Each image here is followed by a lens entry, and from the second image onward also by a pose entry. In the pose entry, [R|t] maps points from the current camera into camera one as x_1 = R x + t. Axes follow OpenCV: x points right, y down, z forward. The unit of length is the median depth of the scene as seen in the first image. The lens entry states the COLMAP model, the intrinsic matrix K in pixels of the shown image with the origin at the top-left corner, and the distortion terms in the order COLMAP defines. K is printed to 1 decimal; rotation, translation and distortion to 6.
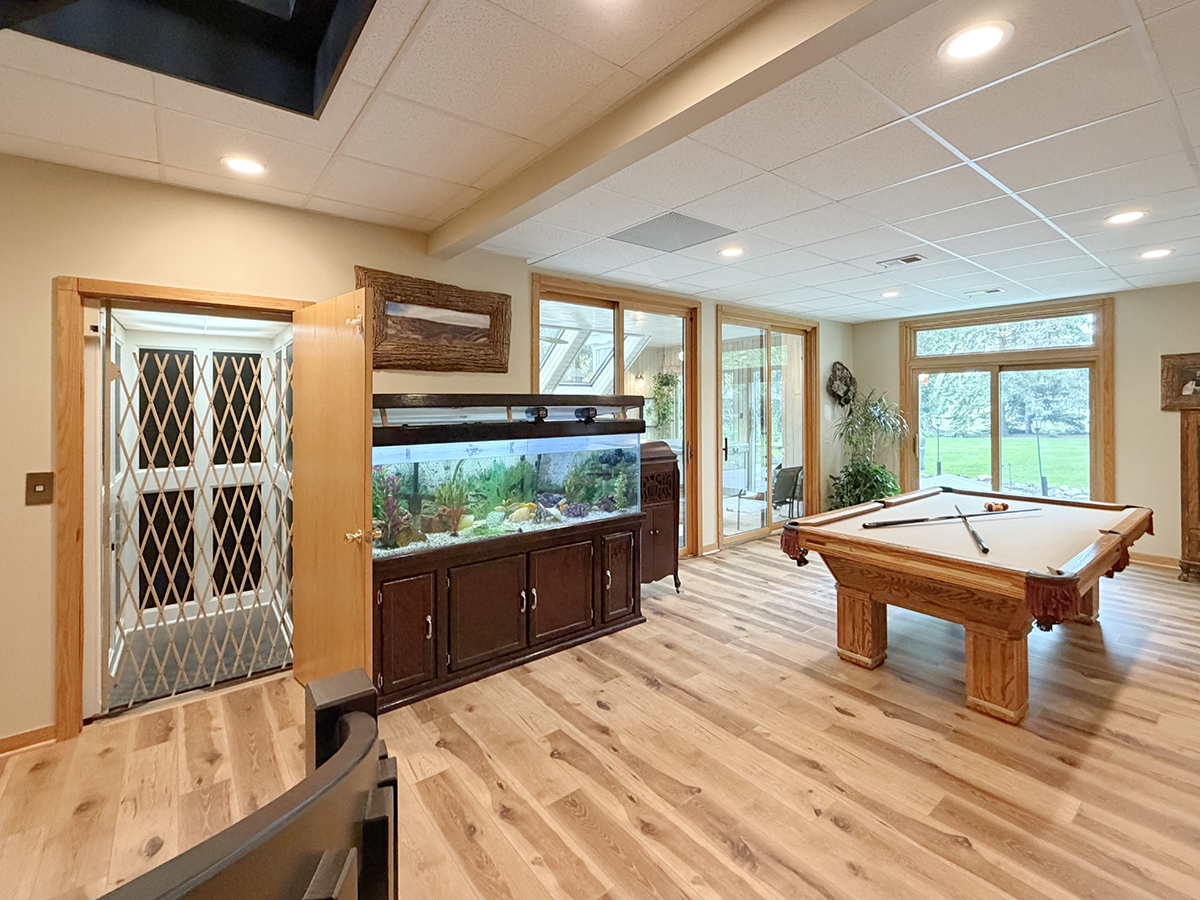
lens RADIAL K [[522.1, 0, 595.9], [0, 522.1, 403.7], [0, 0, 1]] dist [0.001848, -0.000071]
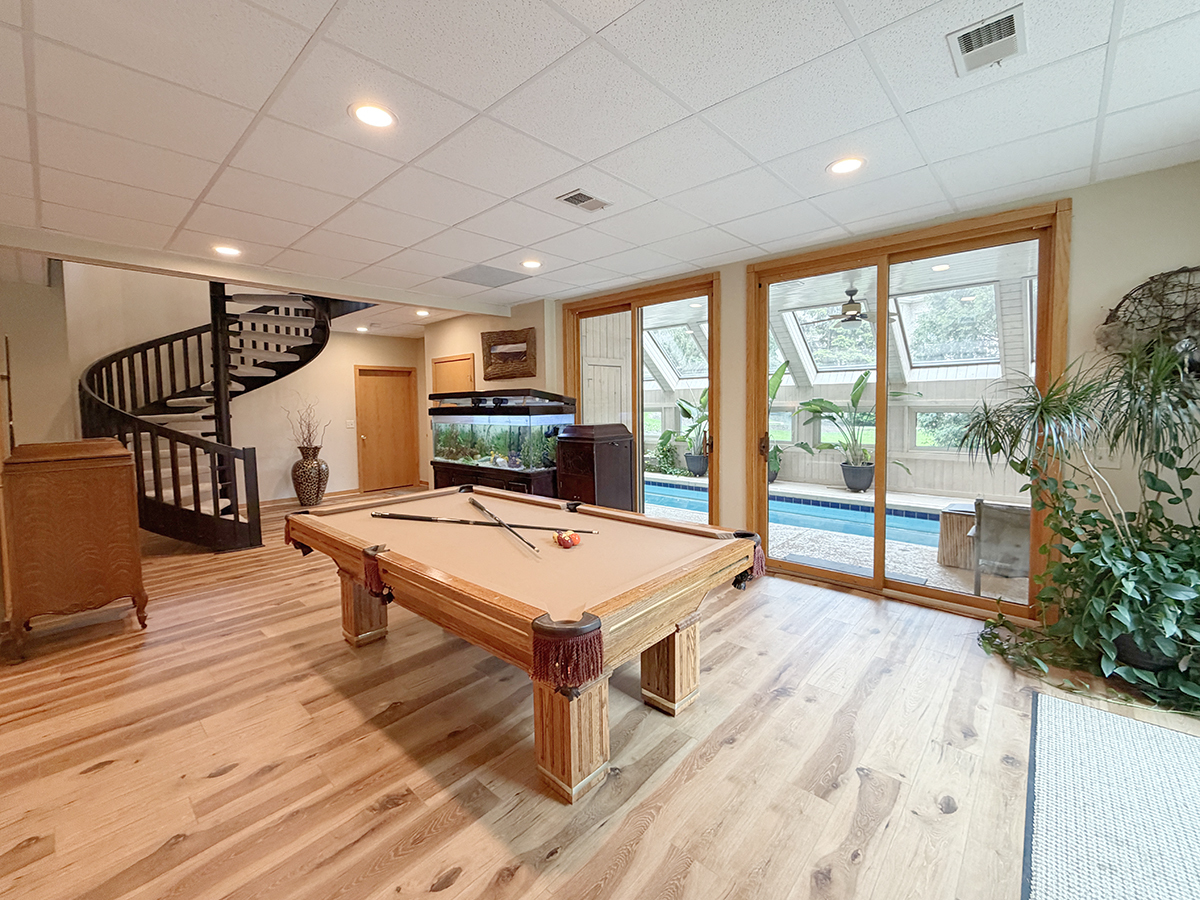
lens RADIAL K [[500.7, 0, 603.2], [0, 500.7, 426.6], [0, 0, 1]] dist [0.010075, 0.000072]
pose [[0.182864, 0.047369, -0.981996, 1.903283], [0.016118, 0.998560, 0.051170, 0.026812], [0.983006, -0.025185, 0.181837, 1.269527]]
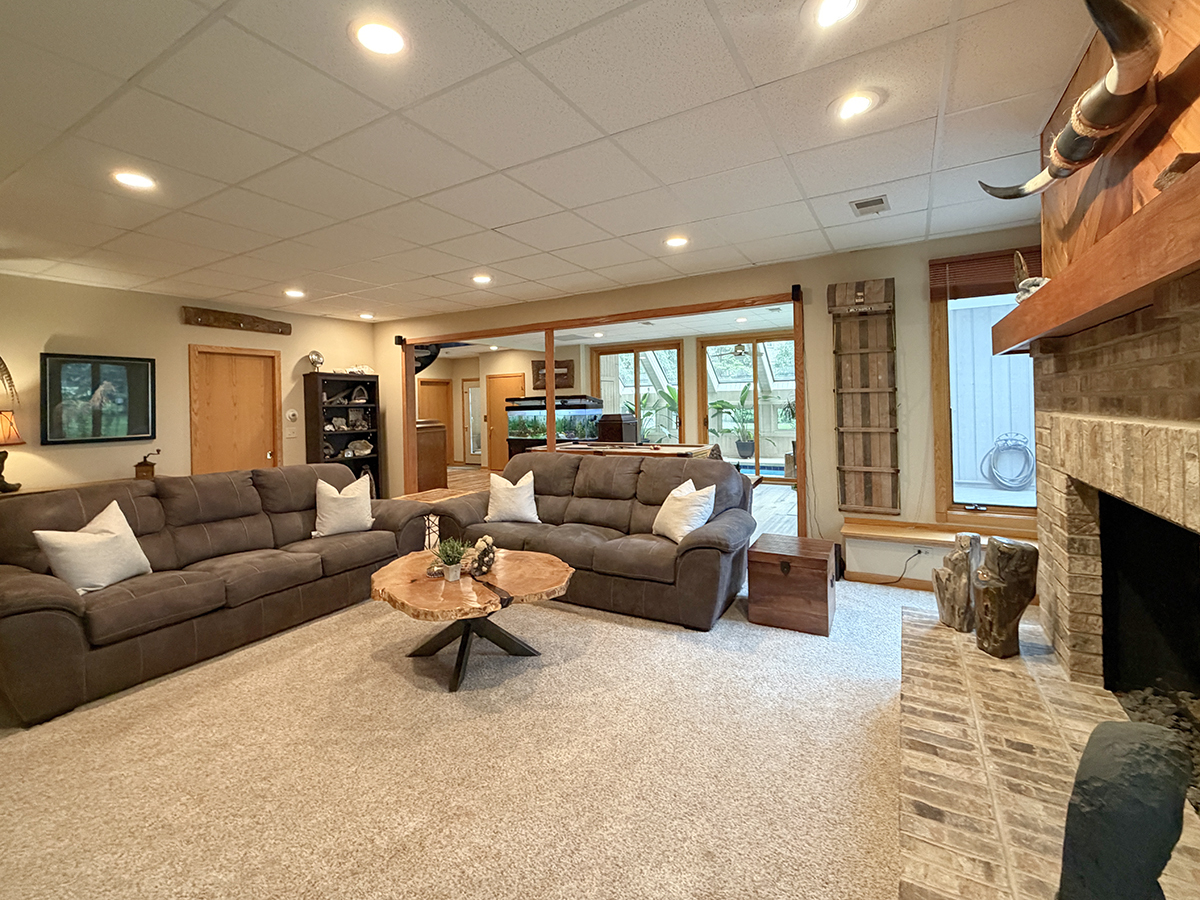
lens RADIAL K [[522.1, 0, 595.9], [0, 522.1, 403.7], [0, 0, 1]] dist [0.001848, -0.000071]
pose [[0.375127, -0.007522, -0.926943, 3.373277], [0.022160, 0.999754, 0.000856, 0.037017], [0.926708, -0.020862, 0.375202, 0.088861]]
